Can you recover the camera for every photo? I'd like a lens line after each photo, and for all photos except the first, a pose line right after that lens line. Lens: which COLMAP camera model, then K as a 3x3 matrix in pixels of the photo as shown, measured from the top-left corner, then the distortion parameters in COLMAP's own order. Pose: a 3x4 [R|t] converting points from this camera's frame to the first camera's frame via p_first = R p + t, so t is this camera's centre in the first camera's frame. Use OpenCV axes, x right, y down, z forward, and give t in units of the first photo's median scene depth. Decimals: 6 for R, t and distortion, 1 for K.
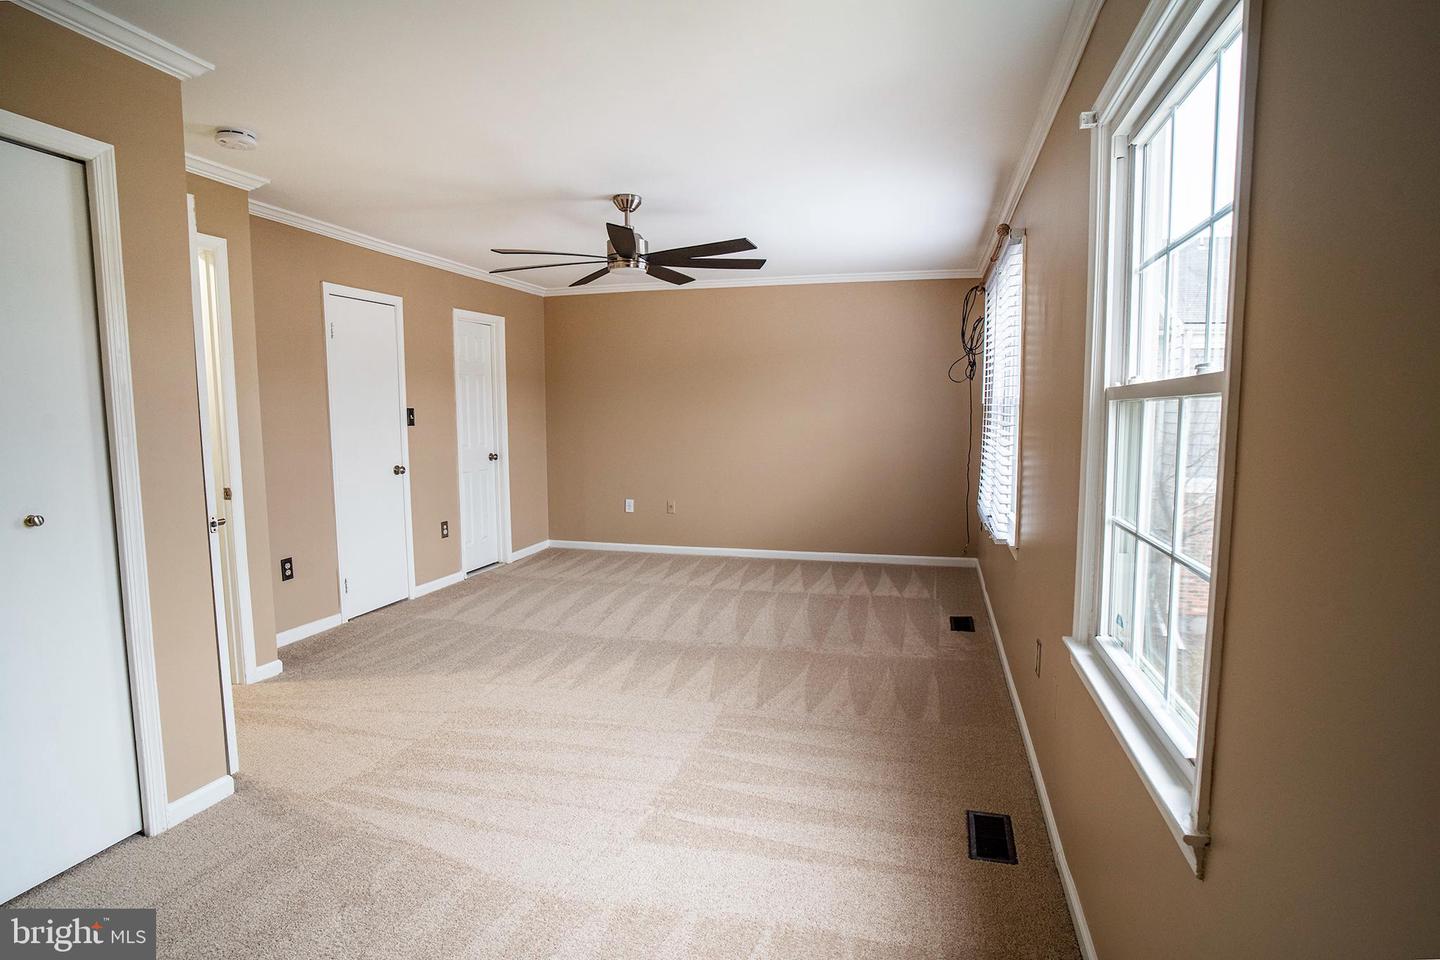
lens RADIAL K [[756.1, 0, 722.4], [0, 756.1, 483.7], [0, 0, 1]] dist [-0.032662, 0.001006]
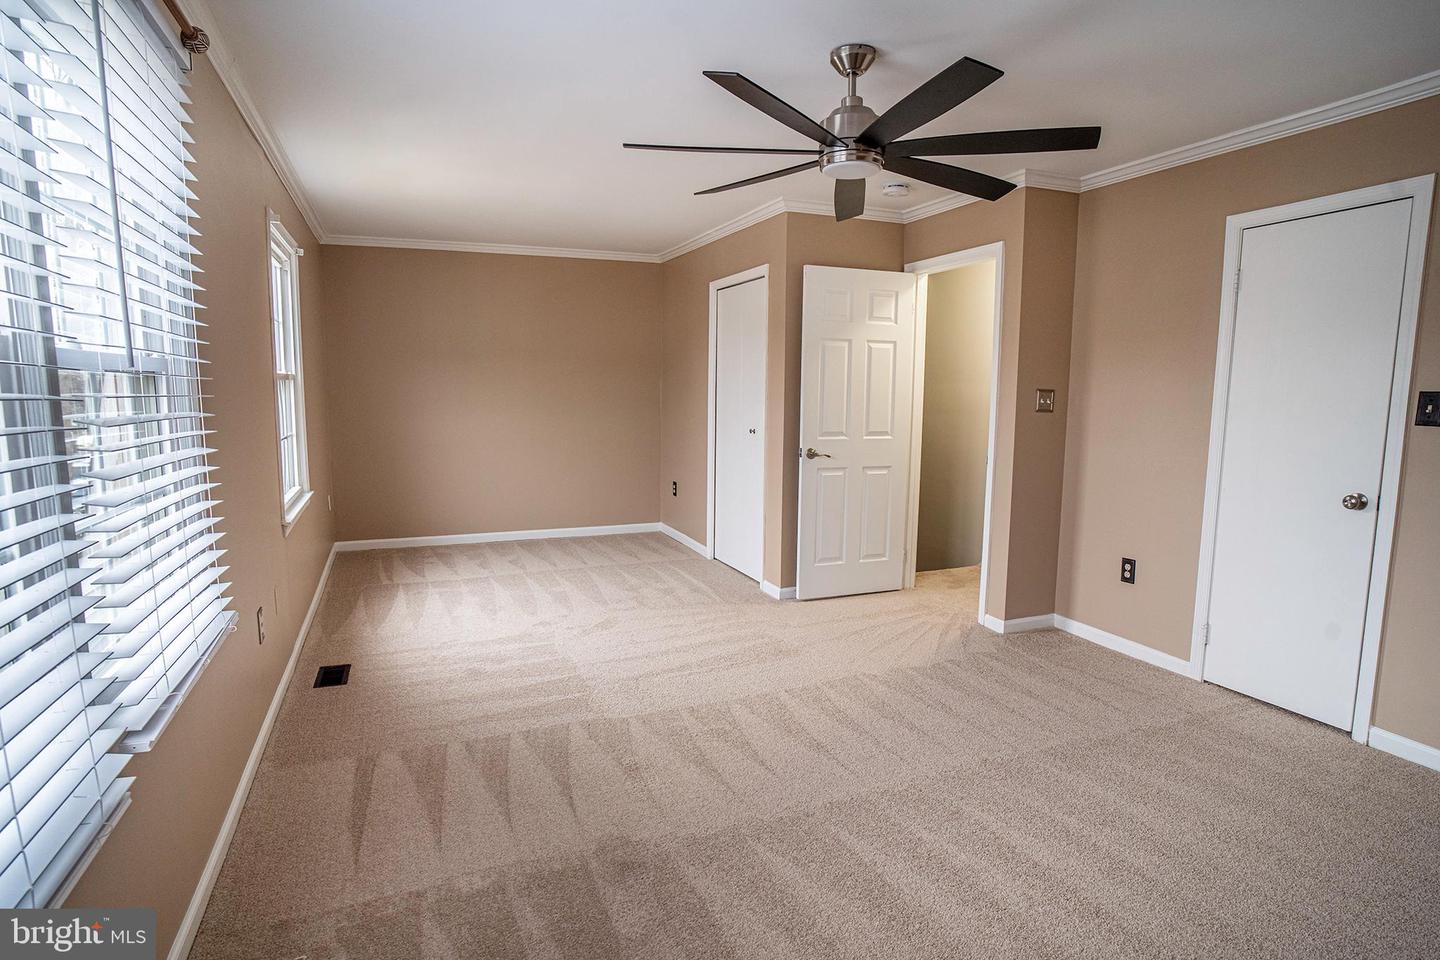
lens RADIAL K [[756.1, 0, 722.4], [0, 756.1, 483.7], [0, 0, 1]] dist [-0.032662, 0.001006]
pose [[-0.791905, 0.067779, -0.606872, 0.334736], [-0.069405, 0.977391, 0.199726, -0.131258], [0.606688, 0.200284, -0.769296, 1.363703]]
